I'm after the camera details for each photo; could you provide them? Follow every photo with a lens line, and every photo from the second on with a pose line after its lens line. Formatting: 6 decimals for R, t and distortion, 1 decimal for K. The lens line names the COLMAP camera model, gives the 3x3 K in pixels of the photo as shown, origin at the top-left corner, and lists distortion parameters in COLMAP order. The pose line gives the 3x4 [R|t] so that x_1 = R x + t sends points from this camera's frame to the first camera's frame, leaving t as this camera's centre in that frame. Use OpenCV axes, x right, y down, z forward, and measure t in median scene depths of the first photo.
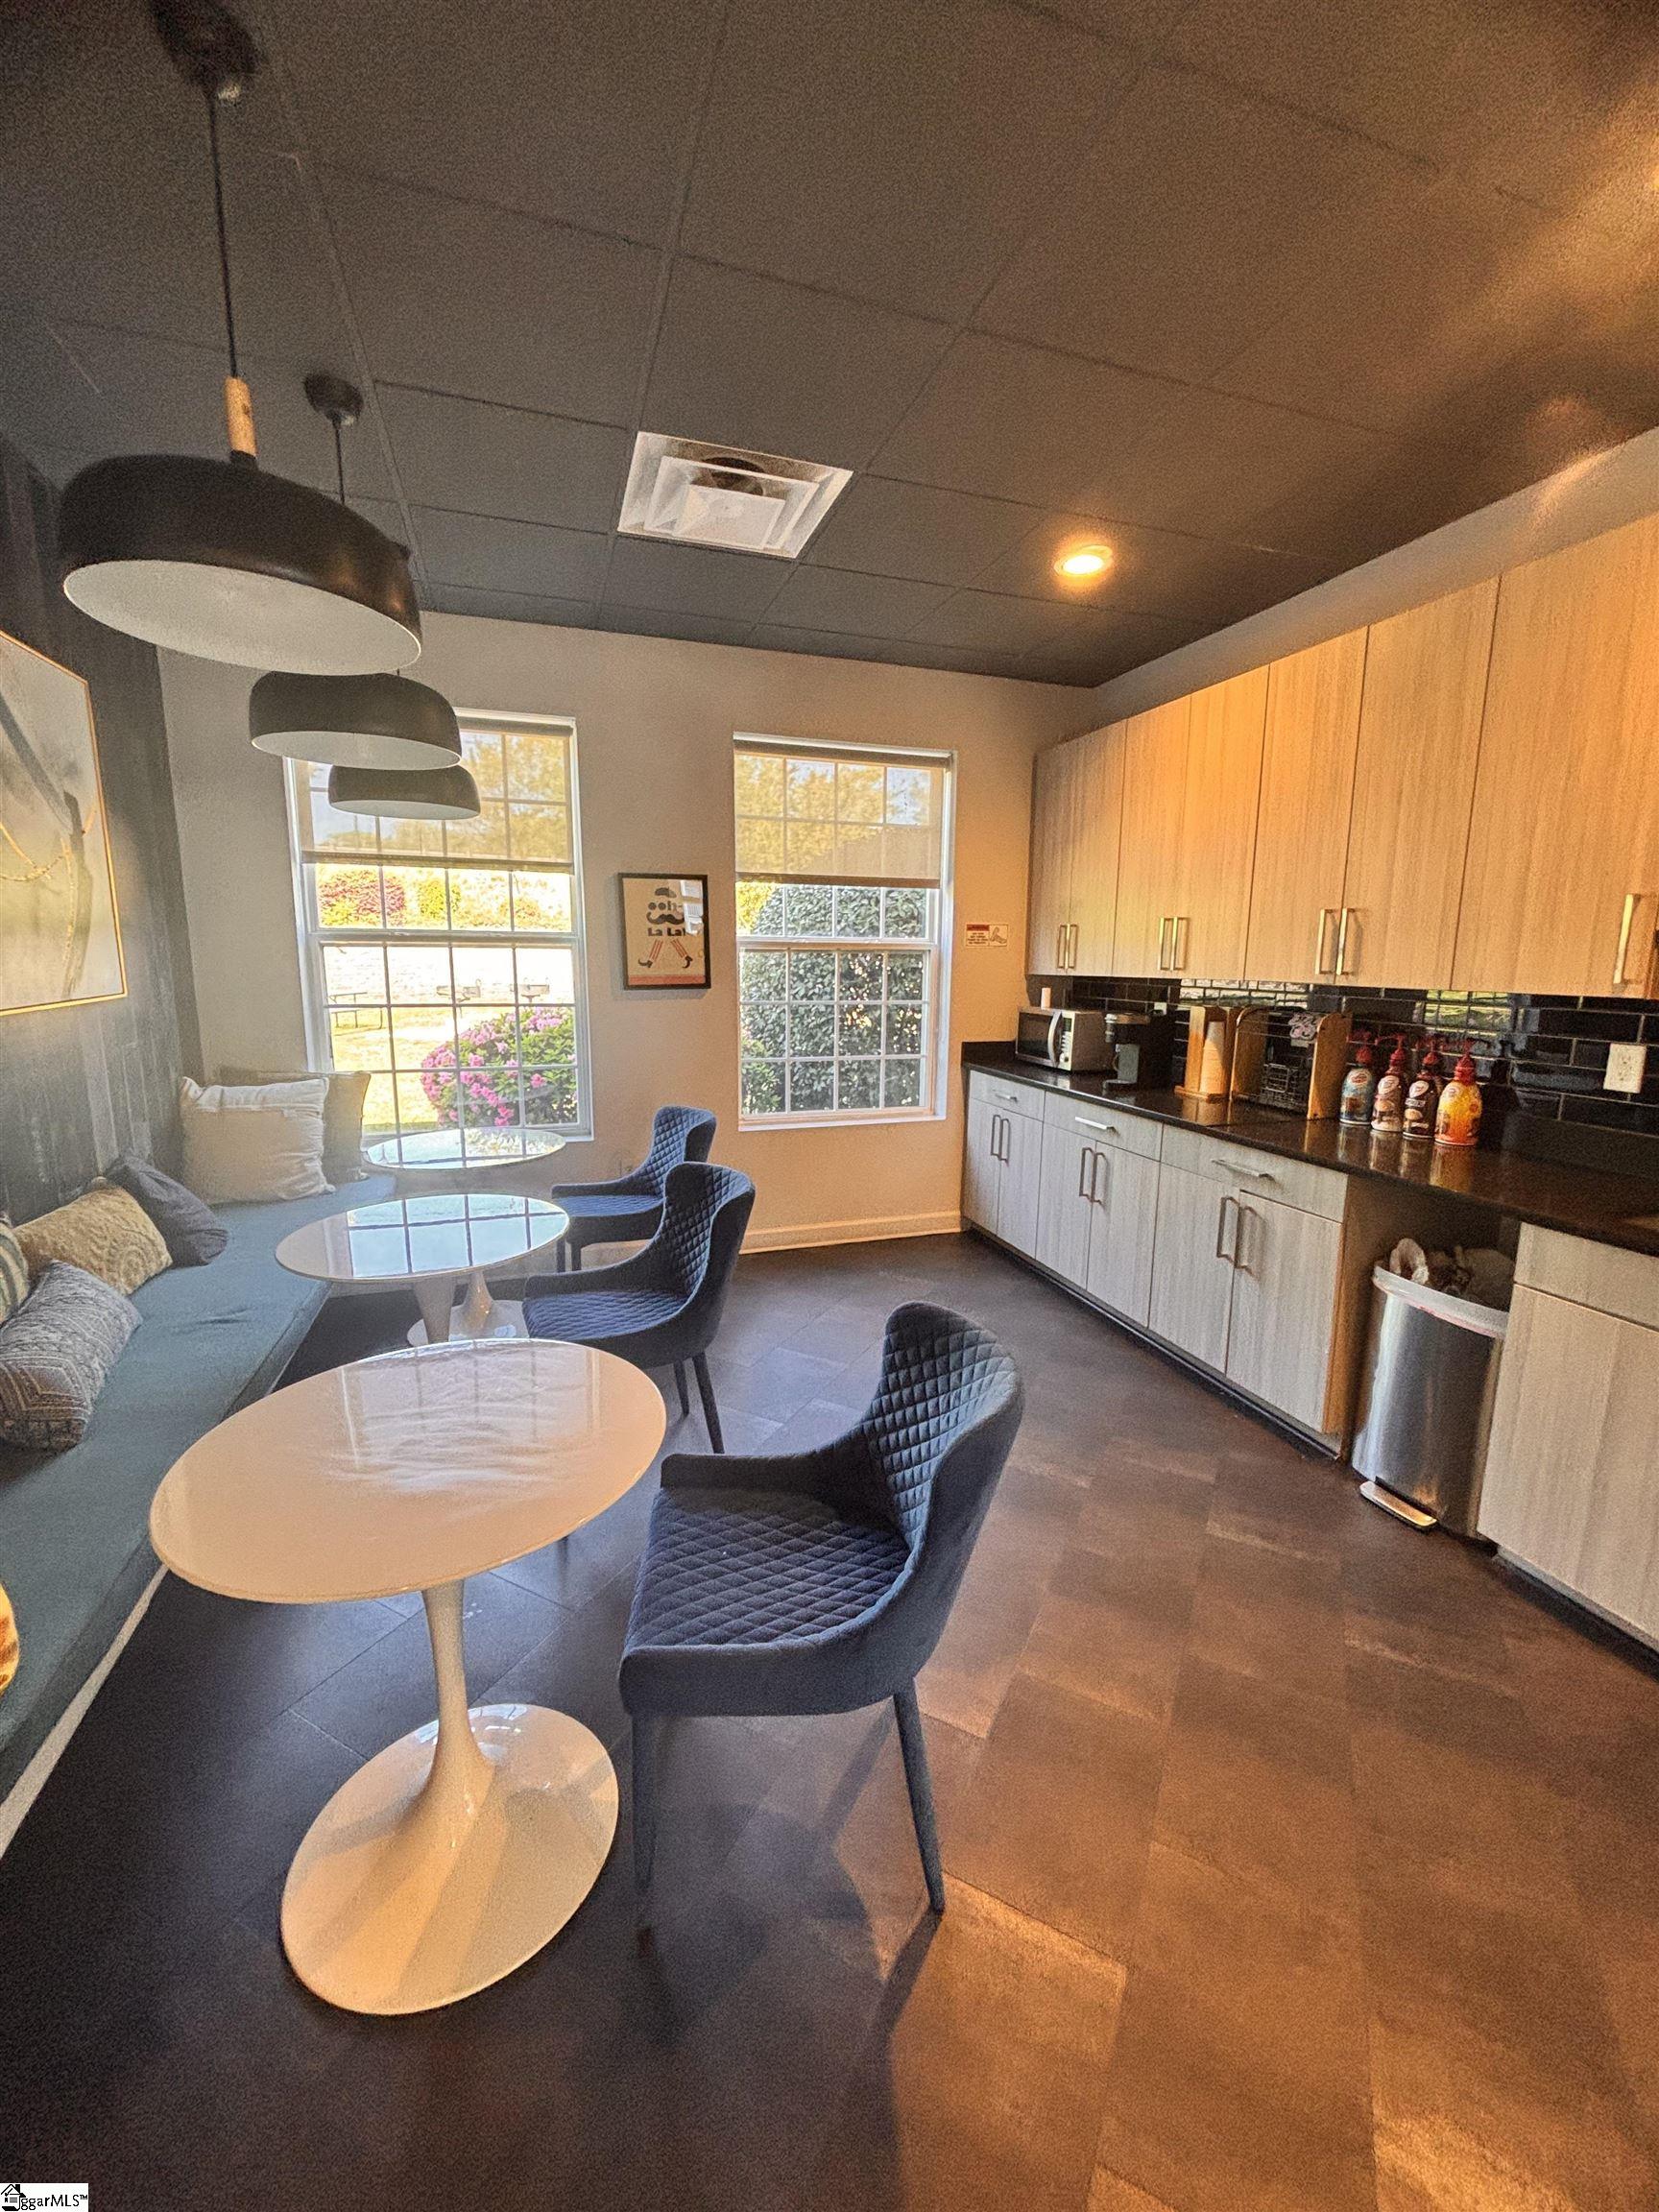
lens RADIAL K [[892.7, 0, 829.6], [0, 892.7, 1107.2], [0, 0, 1]] dist [0.006701, -0.001158]
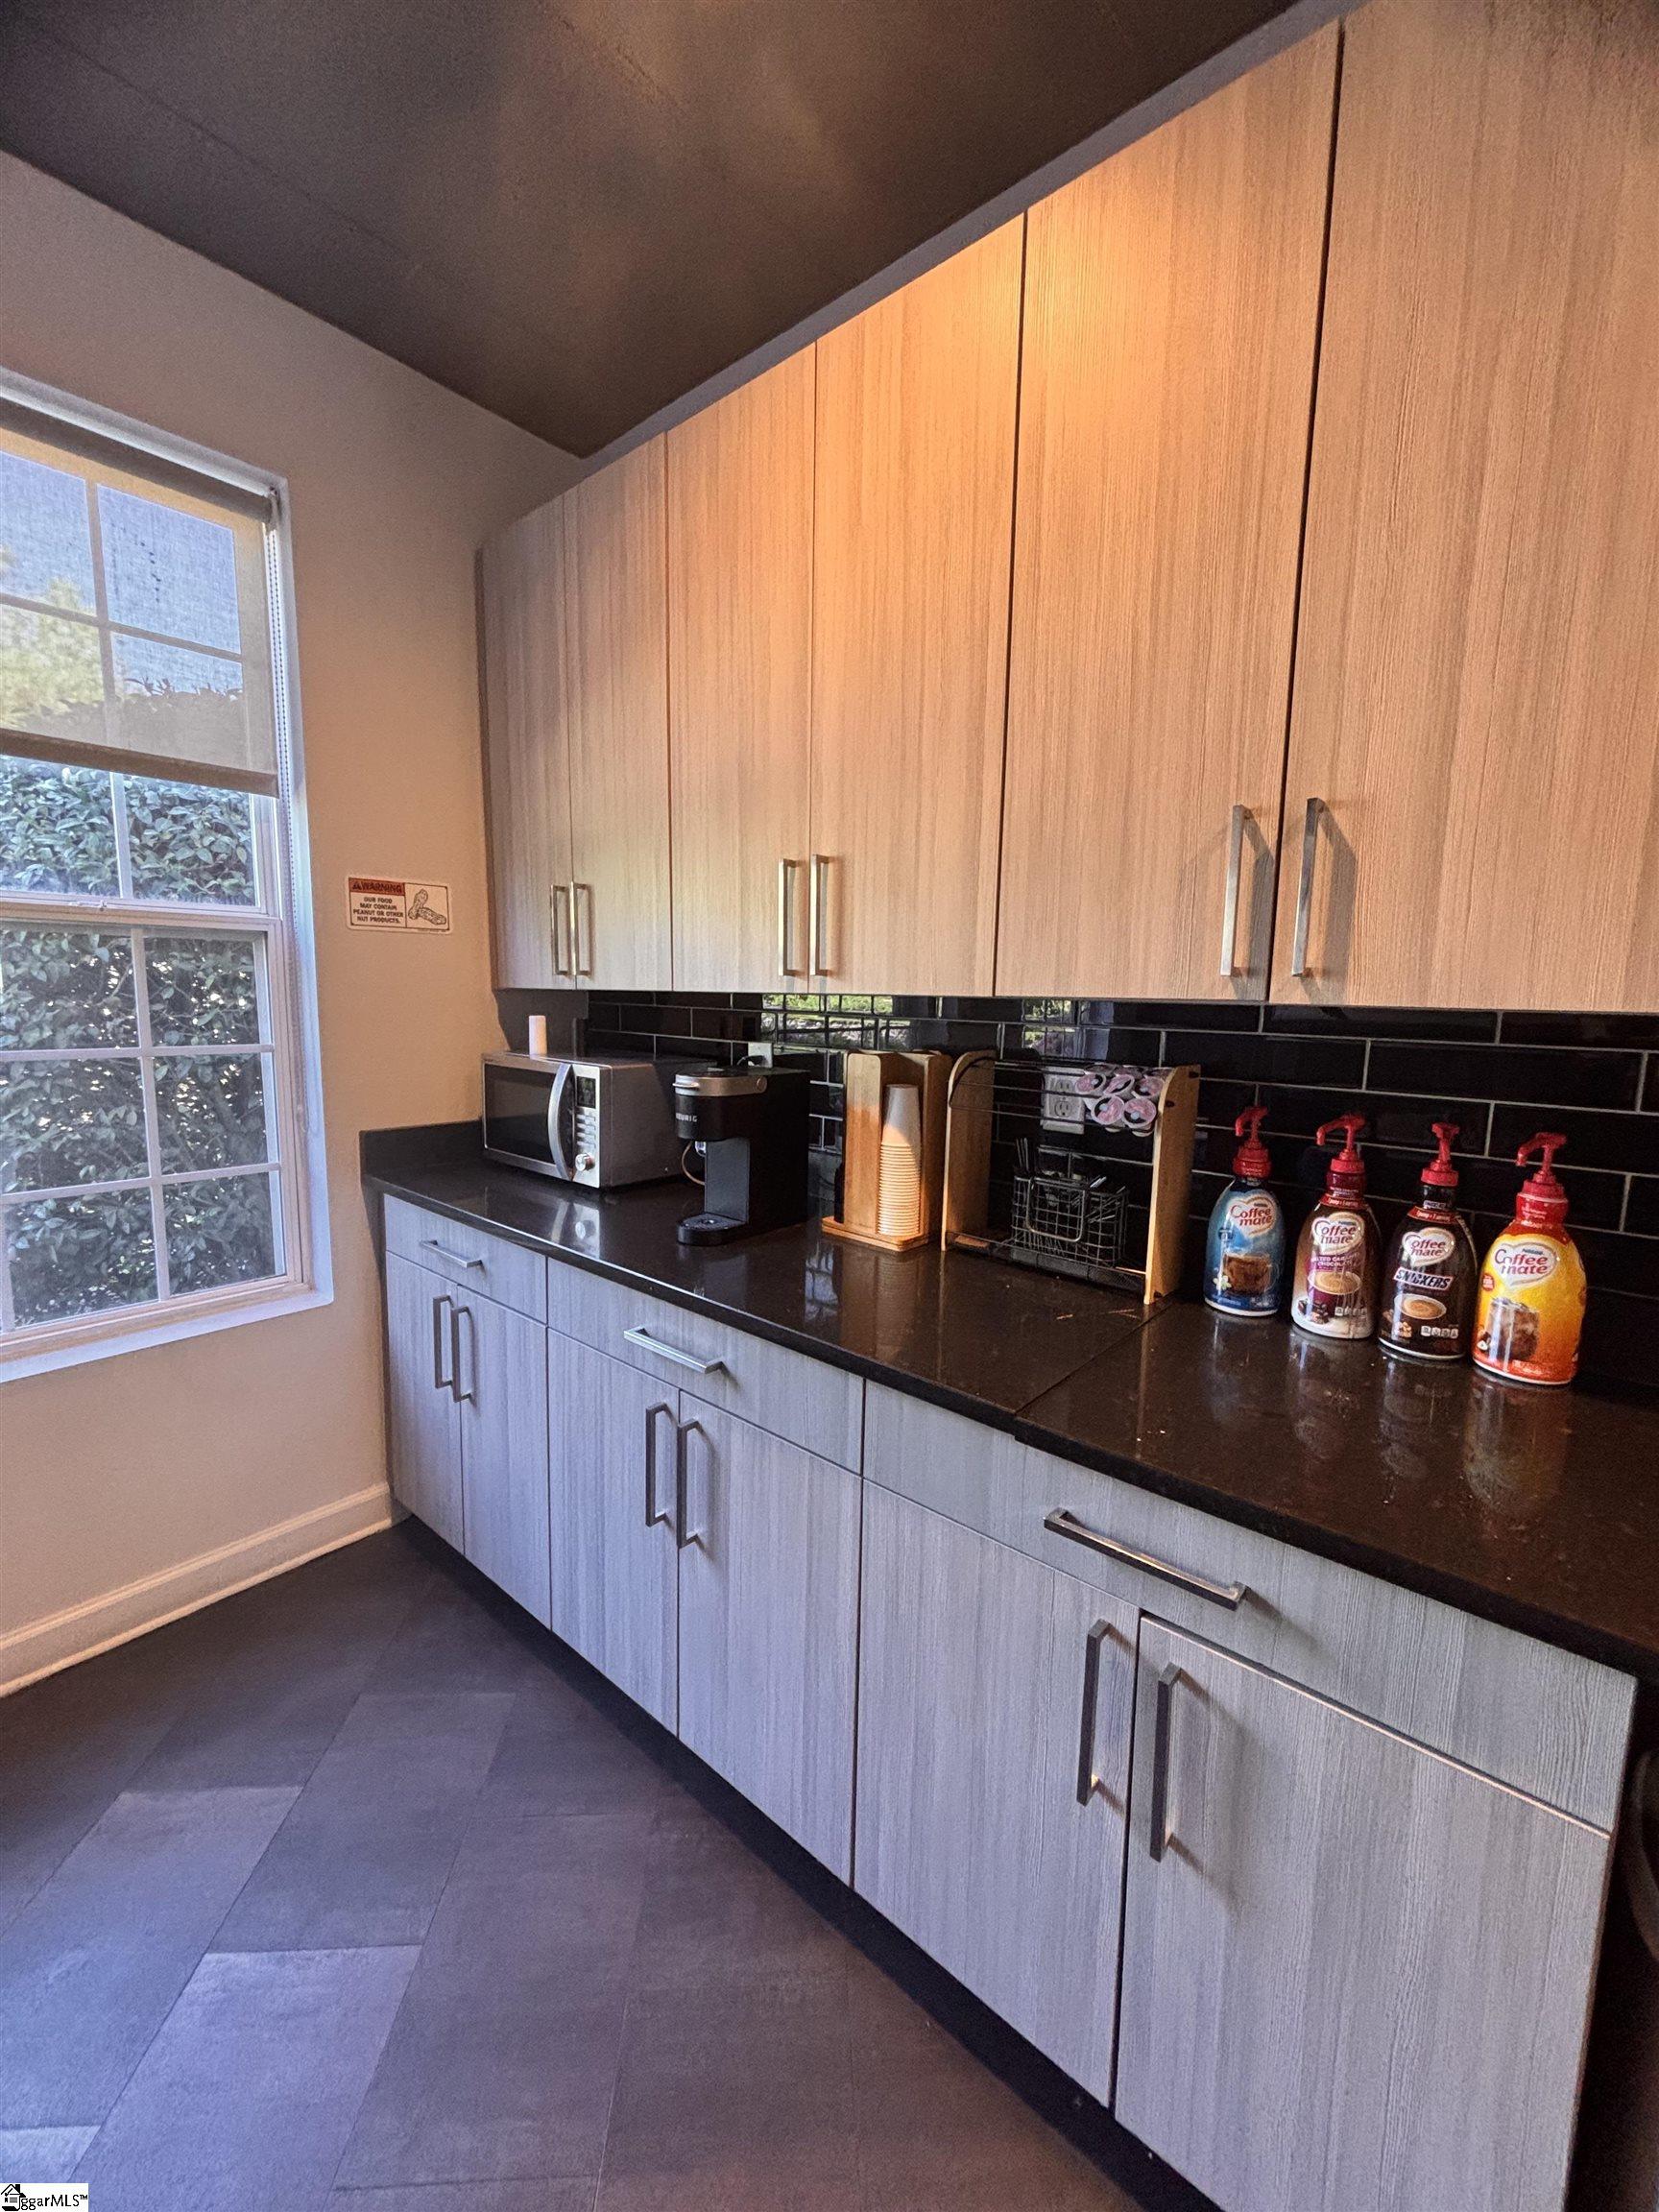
lens RADIAL K [[892.7, 0, 826.0], [0, 892.7, 1114.1], [0, 0, 1]] dist [0.006701, -0.001158]
pose [[0.864480, -0.064381, 0.498527, 0.154917], [0.074917, 0.997189, -0.001132, -0.078724], [-0.497053, 0.038327, 0.866873, 0.584276]]
